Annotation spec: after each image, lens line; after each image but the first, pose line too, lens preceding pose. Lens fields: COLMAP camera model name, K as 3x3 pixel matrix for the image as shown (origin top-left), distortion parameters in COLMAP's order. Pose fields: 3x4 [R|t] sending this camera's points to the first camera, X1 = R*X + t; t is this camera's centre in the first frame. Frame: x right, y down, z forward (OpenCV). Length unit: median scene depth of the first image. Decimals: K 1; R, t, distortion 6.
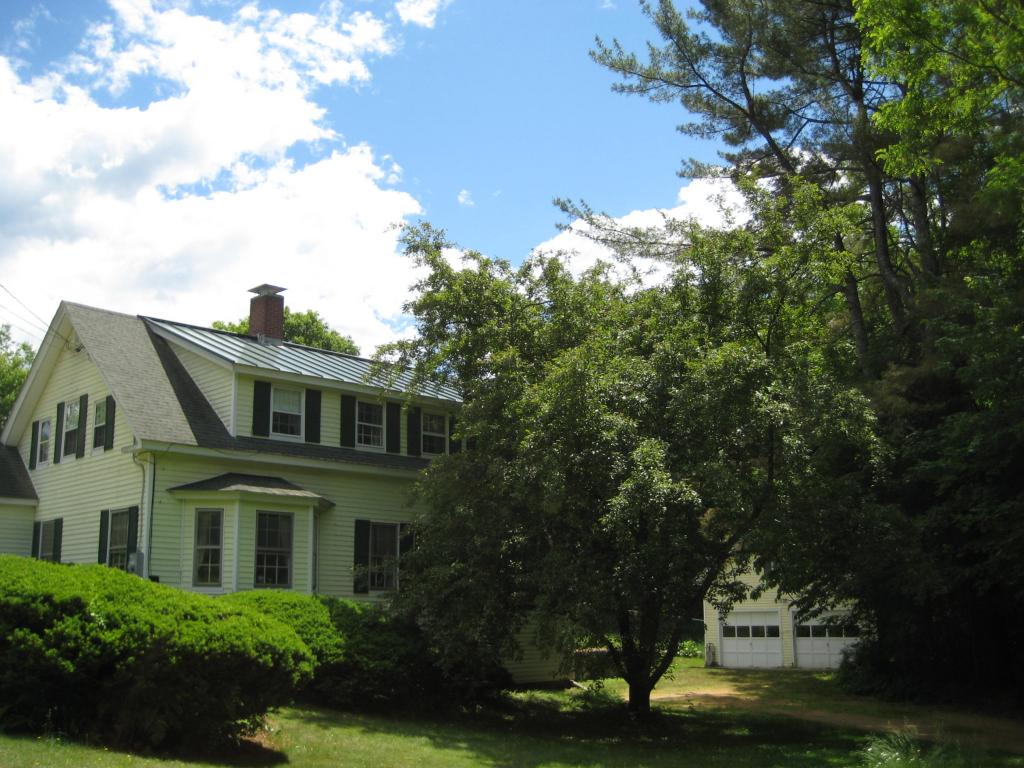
lens RADIAL K [[1055.7, 0, 508.3], [0, 1055.7, 384.4], [0, 0, 1]] dist [-0.097249, 0.000000]
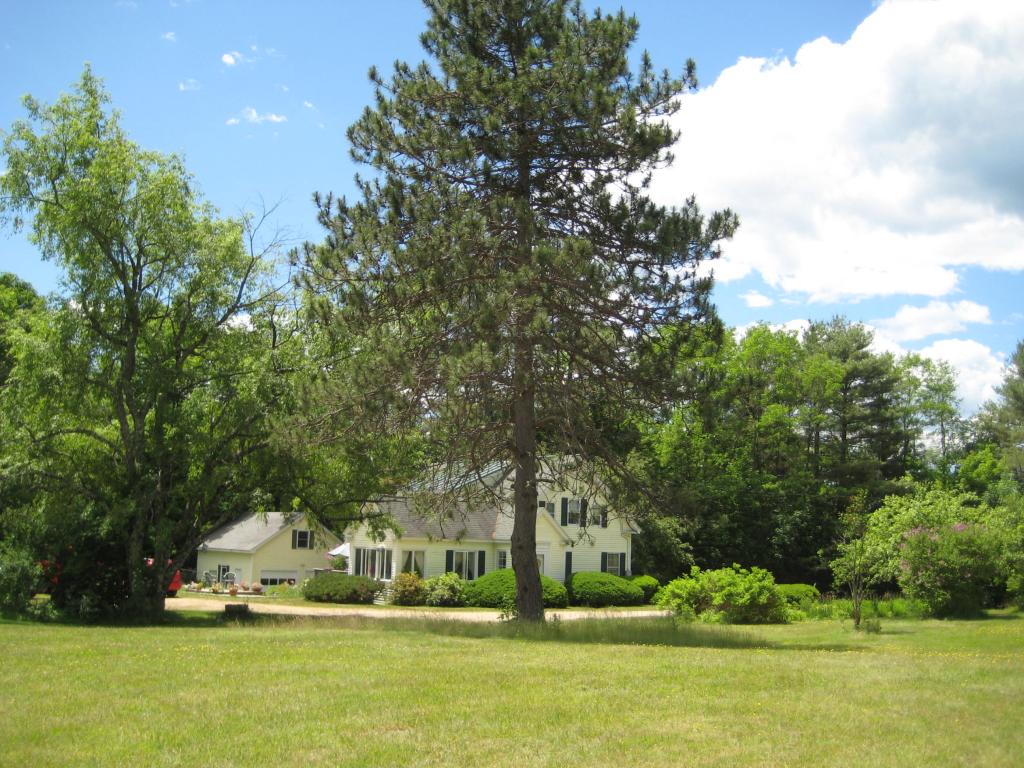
lens RADIAL K [[1055.7, 0, 518.6], [0, 1055.7, 384.1], [0, 0, 1]] dist [-0.097249, 0.000000]
pose [[0.091045, 0.164055, 0.982241, -2.785338], [-0.229921, 0.963151, -0.139555, 0.124893], [-0.968941, -0.213132, 0.125409, 0.913546]]
